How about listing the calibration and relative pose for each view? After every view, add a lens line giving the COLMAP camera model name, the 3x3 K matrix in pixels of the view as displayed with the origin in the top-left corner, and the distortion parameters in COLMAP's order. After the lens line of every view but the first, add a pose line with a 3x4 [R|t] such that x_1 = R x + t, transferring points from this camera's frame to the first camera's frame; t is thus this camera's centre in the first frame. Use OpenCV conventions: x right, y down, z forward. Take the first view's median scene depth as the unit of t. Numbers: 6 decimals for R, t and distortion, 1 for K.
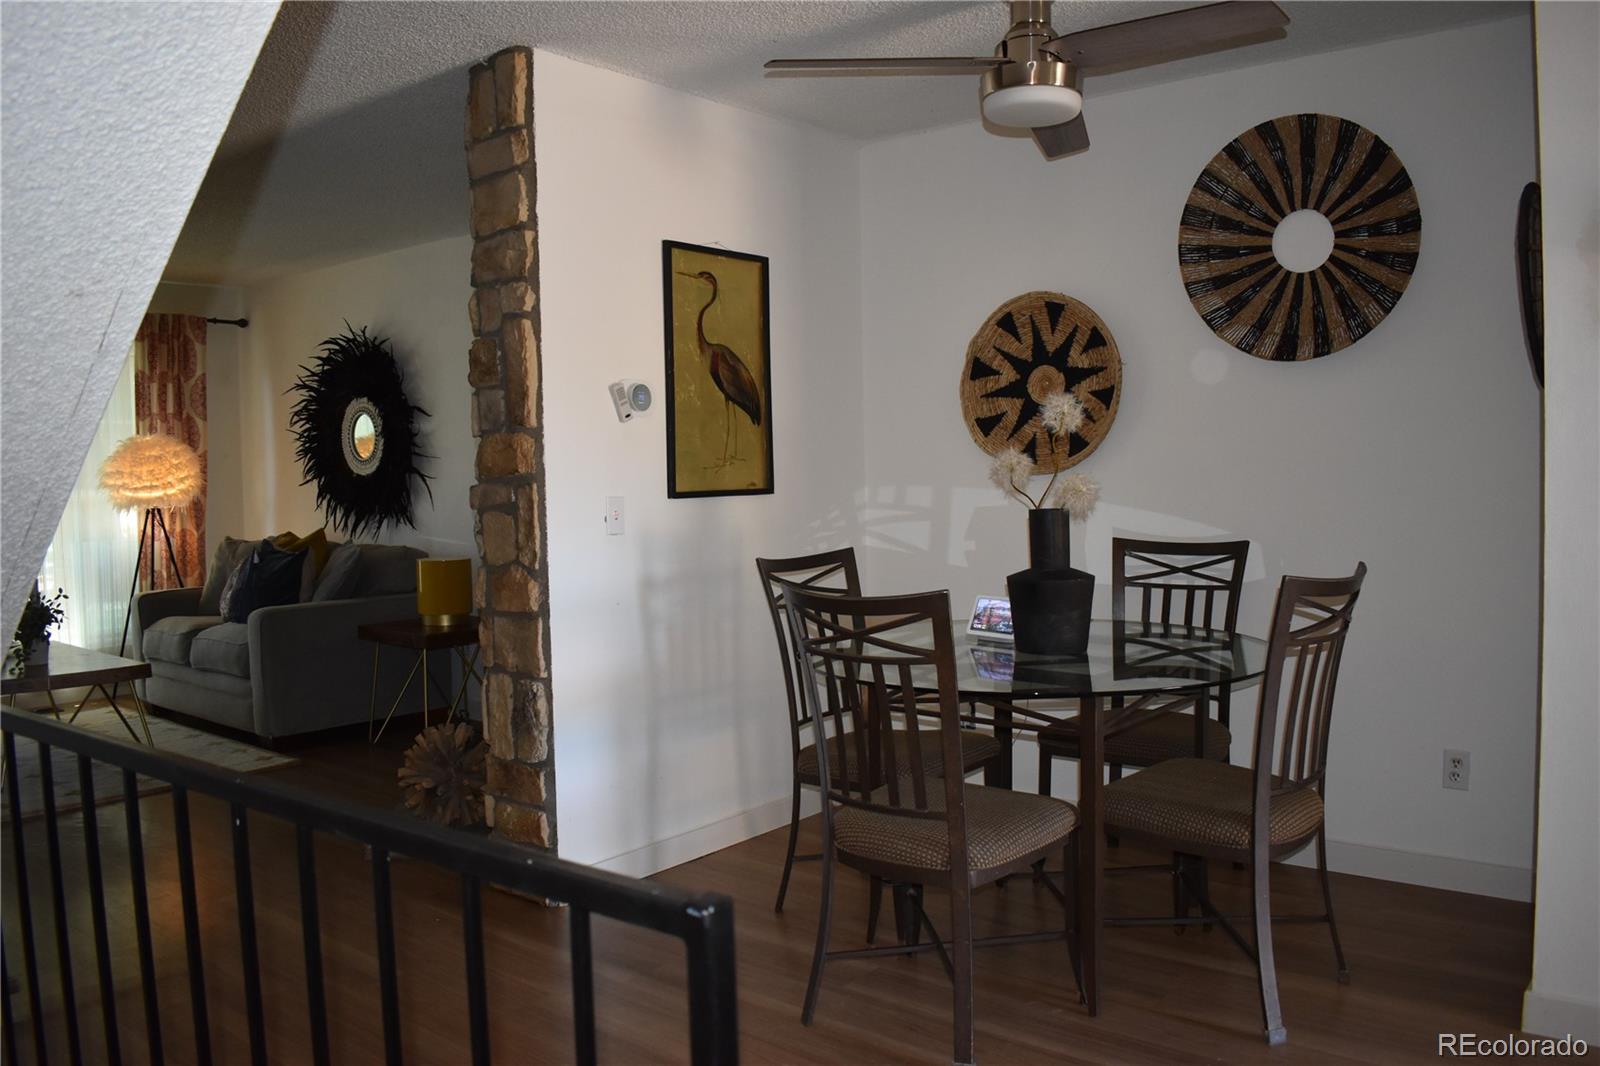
lens RADIAL K [[1241.2, 0, 804.4], [0, 1241.2, 537.5], [0, 0, 1]] dist [-0.098614, 0.011142]
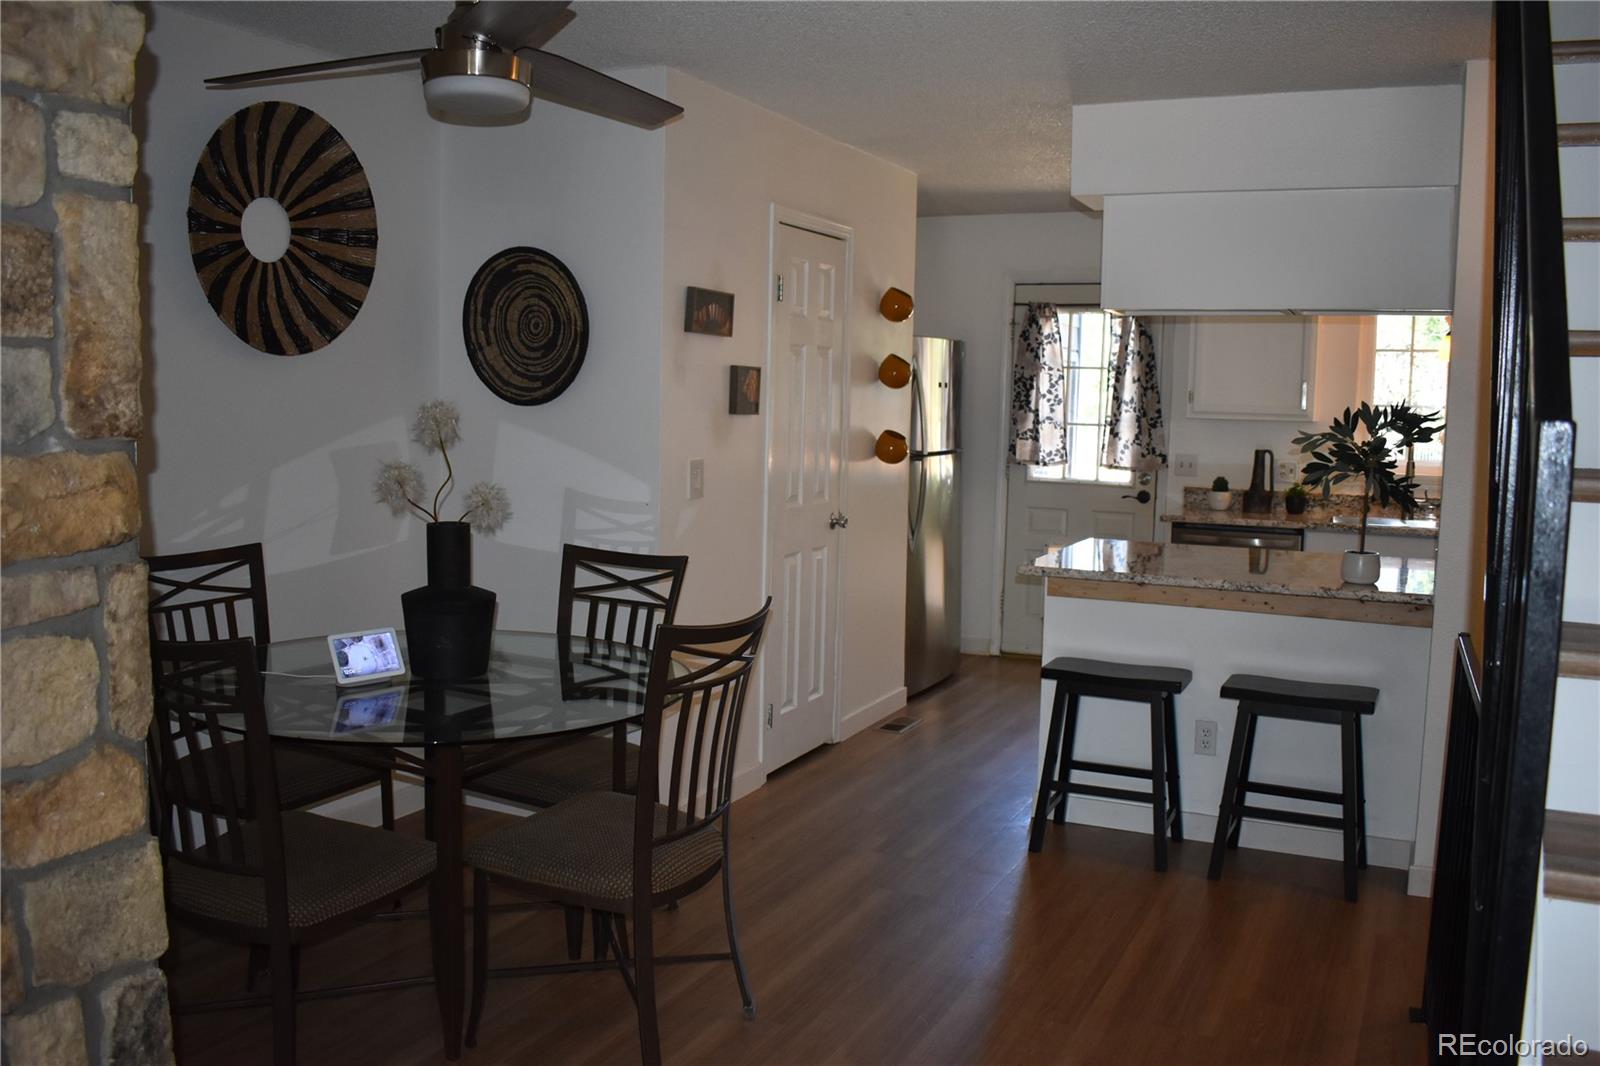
lens RADIAL K [[1350.8, 0, 810.4], [0, 1350.8, 534.9], [0, 0, 1]] dist [-0.090776, 0.001918]
pose [[-0.234104, -0.085841, 0.968414, -0.428637], [0.033780, 0.994775, 0.096344, -0.051707], [-0.971624, 0.055268, -0.229981, 0.485640]]
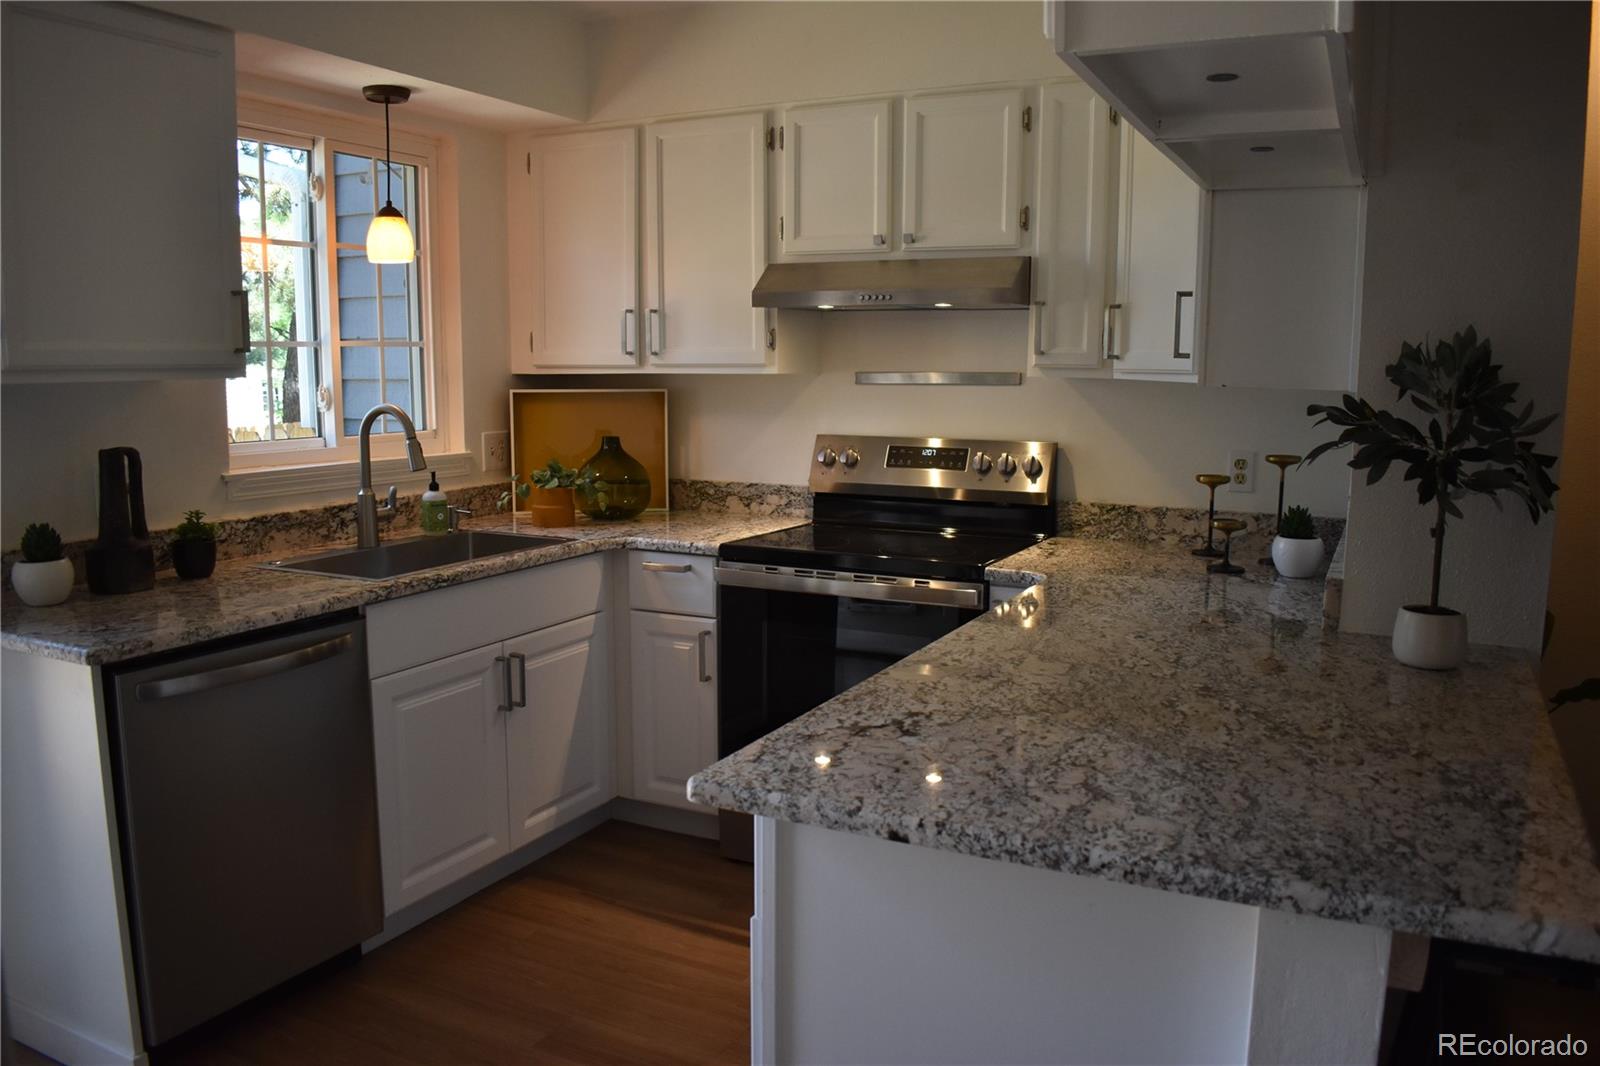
lens RADIAL K [[1241.2, 0, 804.4], [0, 1241.2, 537.5], [0, 0, 1]] dist [-0.098614, 0.011142]
pose [[-0.978454, 0.042945, -0.201950, 0.386661], [0.003290, 0.981247, 0.192726, -0.054142], [0.206439, 0.187909, -0.960246, 0.344408]]
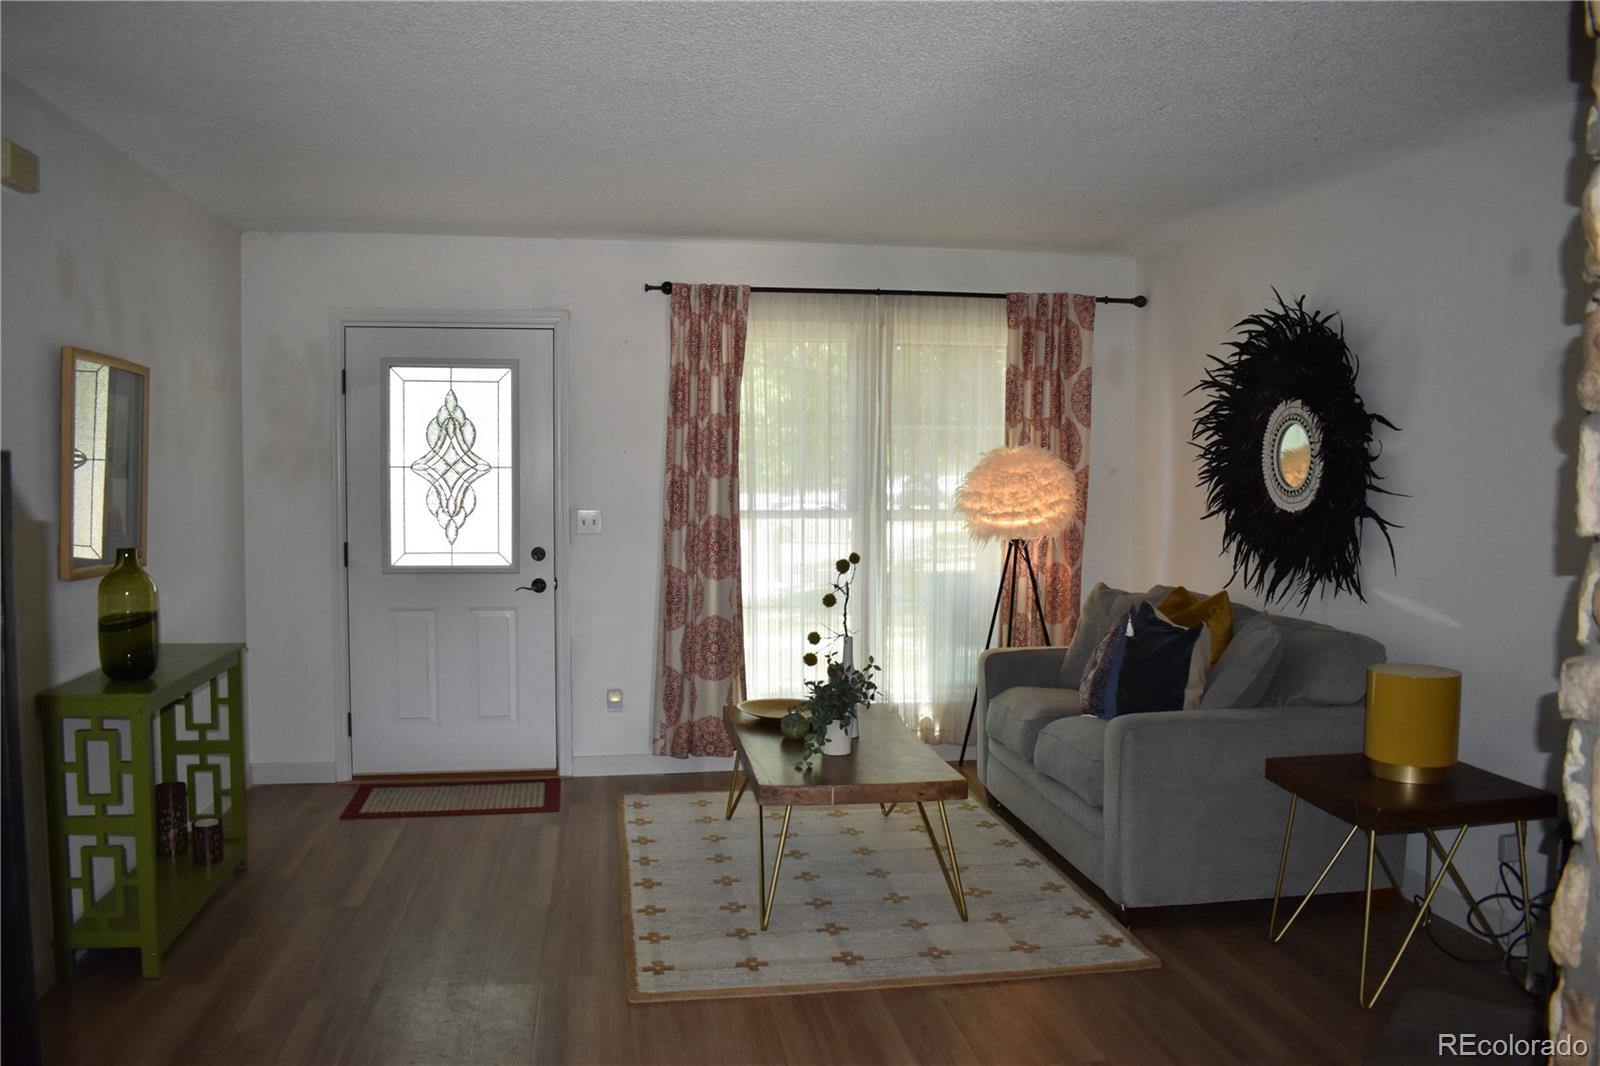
lens RADIAL K [[1241.2, 0, 804.4], [0, 1241.2, 537.5], [0, 0, 1]] dist [-0.098614, 0.011142]
pose [[0.751846, 0.058640, -0.656725, -0.120697], [-0.051486, 0.998217, 0.030190, -0.046699], [0.657325, 0.011114, 0.753525, 0.322920]]
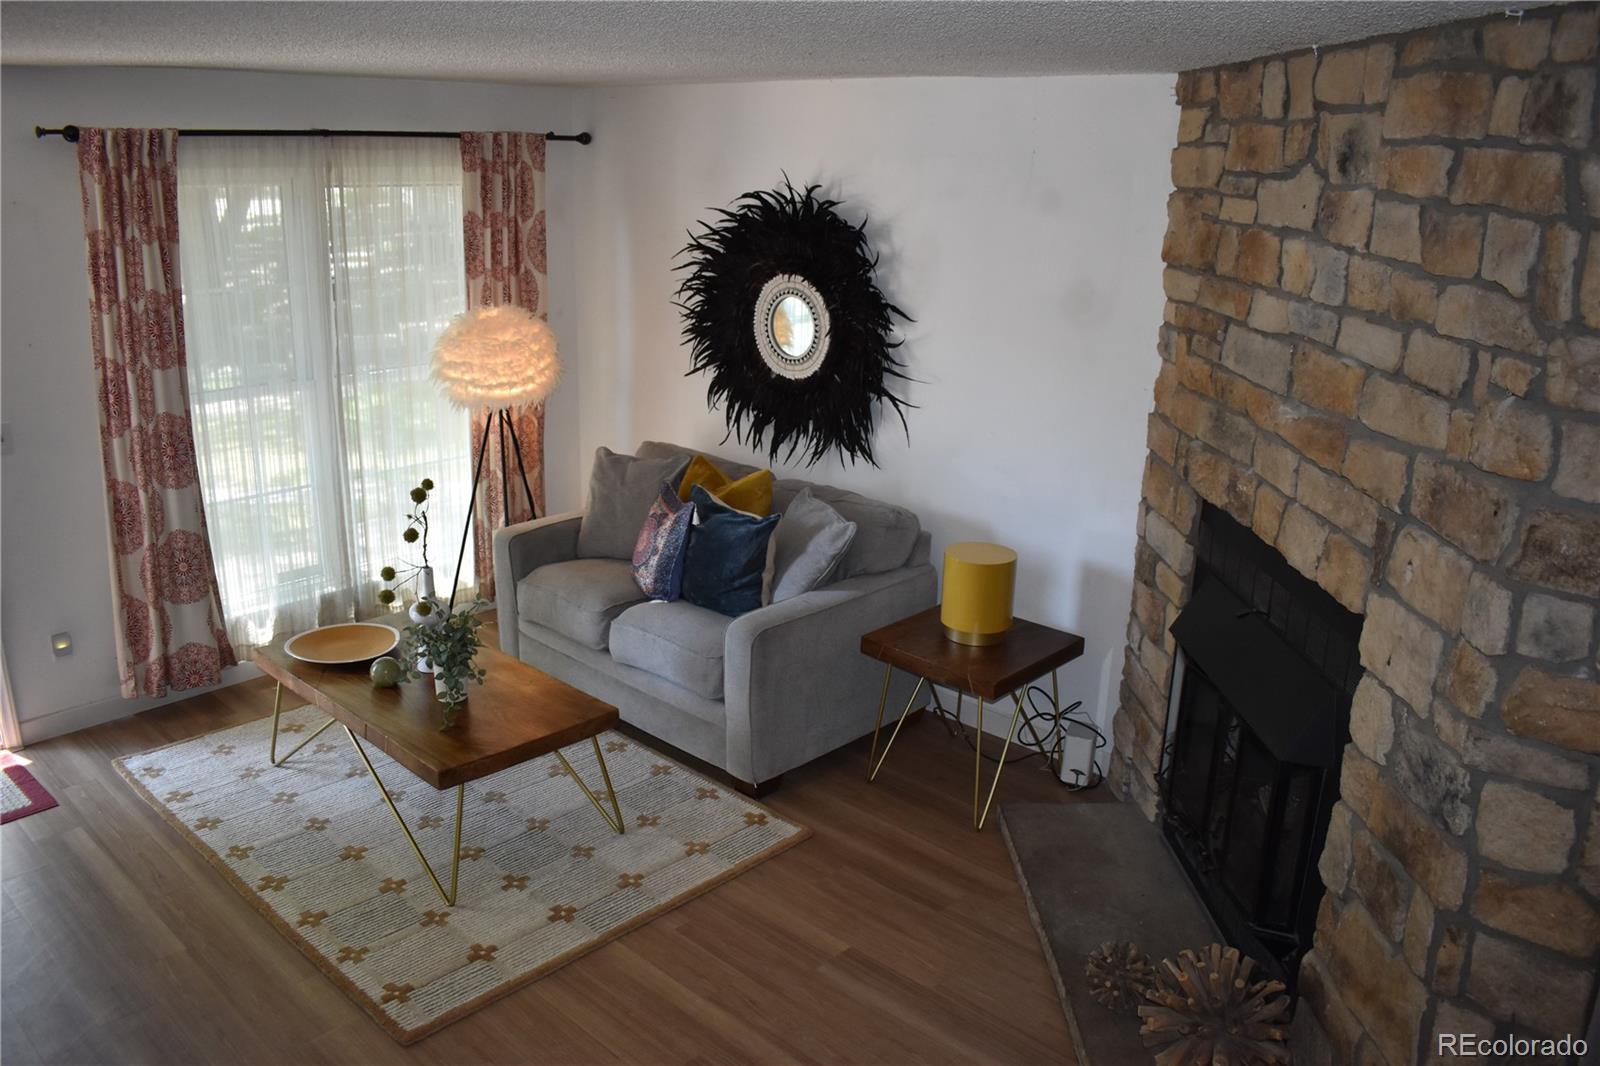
lens RADIAL K [[1241.2, 0, 804.4], [0, 1241.2, 537.5], [0, 0, 1]] dist [-0.098614, 0.011142]
pose [[0.997410, 0.057214, -0.043598, -0.338587], [-0.045023, 0.969245, 0.241946, -0.153461], [0.056100, -0.239356, 0.969310, 0.254845]]
